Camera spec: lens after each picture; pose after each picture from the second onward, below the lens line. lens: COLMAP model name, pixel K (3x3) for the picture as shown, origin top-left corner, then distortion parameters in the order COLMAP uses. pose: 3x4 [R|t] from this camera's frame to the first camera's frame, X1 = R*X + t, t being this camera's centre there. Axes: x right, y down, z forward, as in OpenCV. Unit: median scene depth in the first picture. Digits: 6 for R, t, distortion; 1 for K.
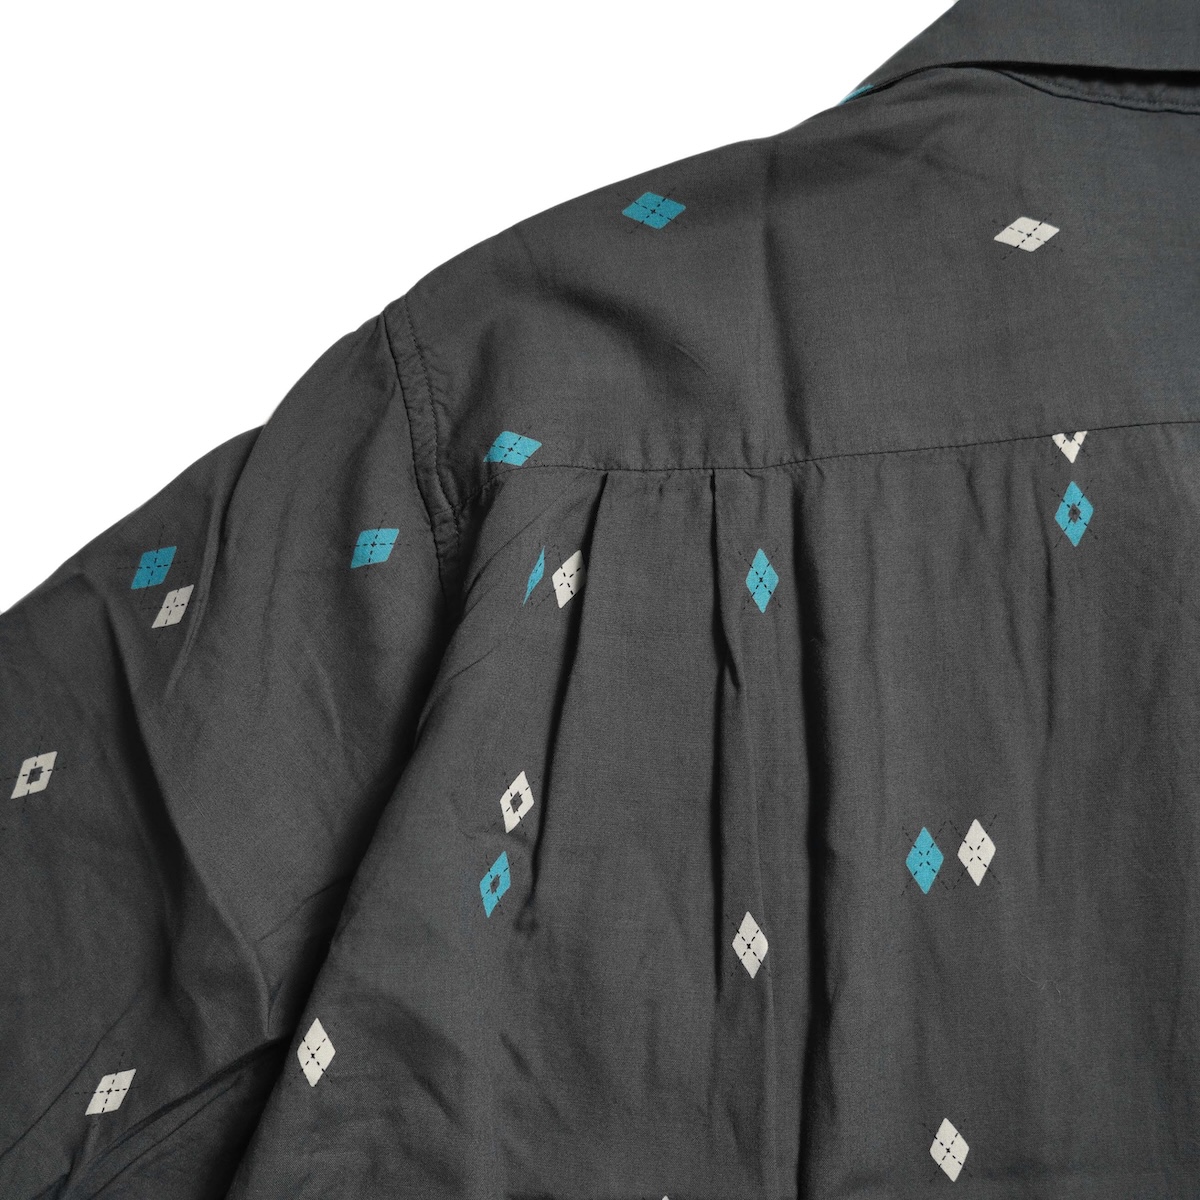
lens RADIAL K [[1327.0, 0, 600.0], [0, 1327.0, 600.0], [0, 0, 1]] dist [-0.012087, 0.025090]
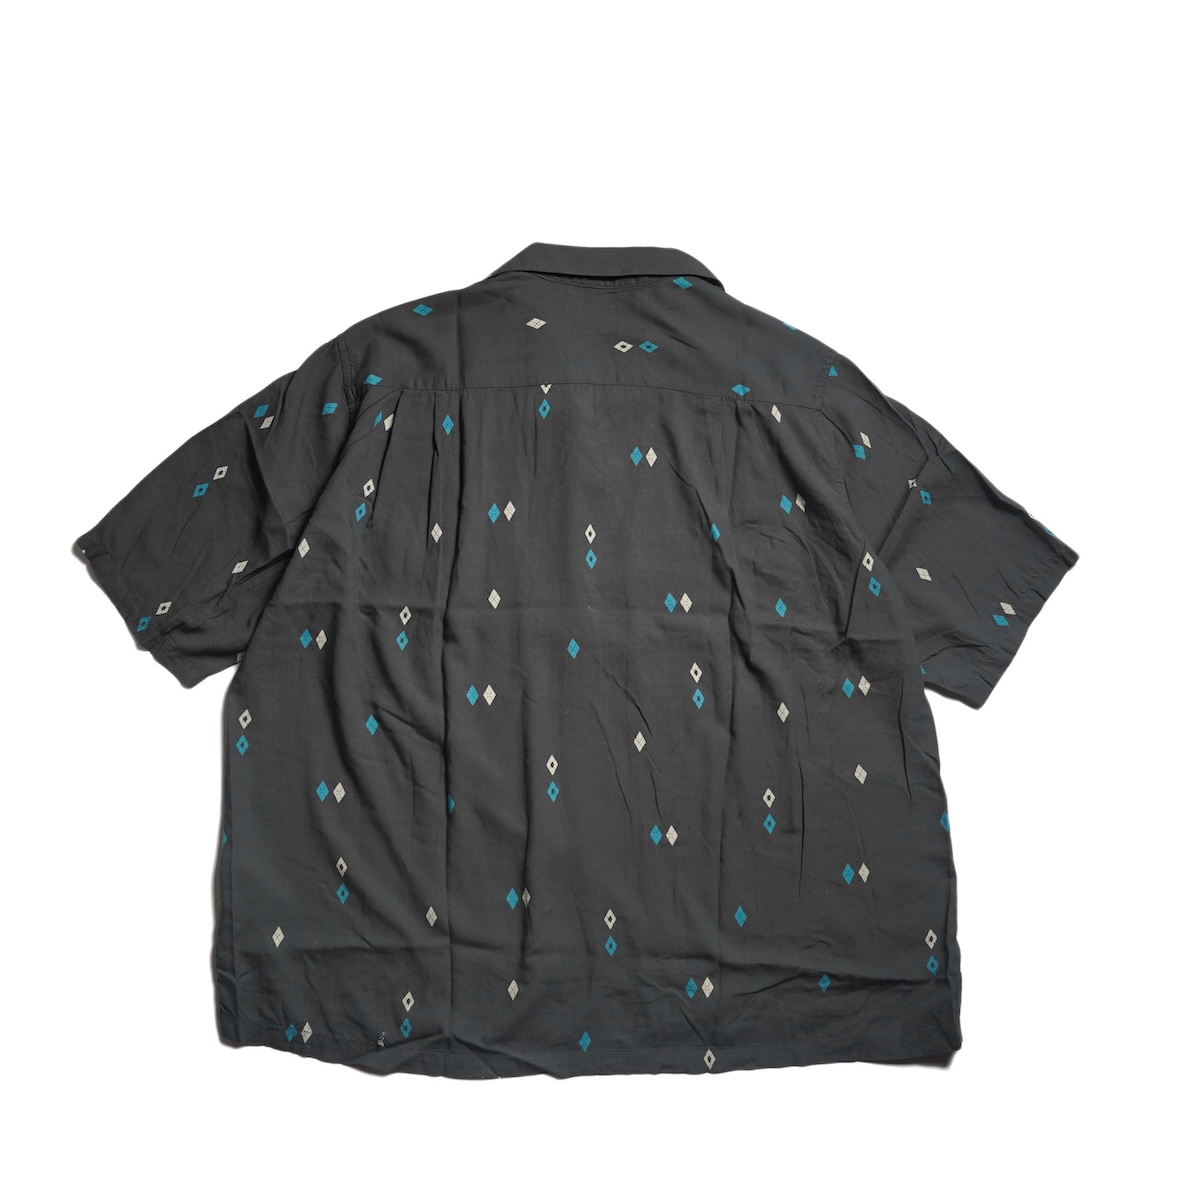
lens RADIAL K [[1327.0, 0, 600.0], [0, 1327.0, 600.0], [0, 0, 1]] dist [-0.012087, 0.025090]
pose [[0.998670, 0.049590, 0.014081, 0.472215], [-0.049064, 0.998163, -0.035542, 0.514774], [-0.015817, 0.034804, 0.999269, -2.255851]]
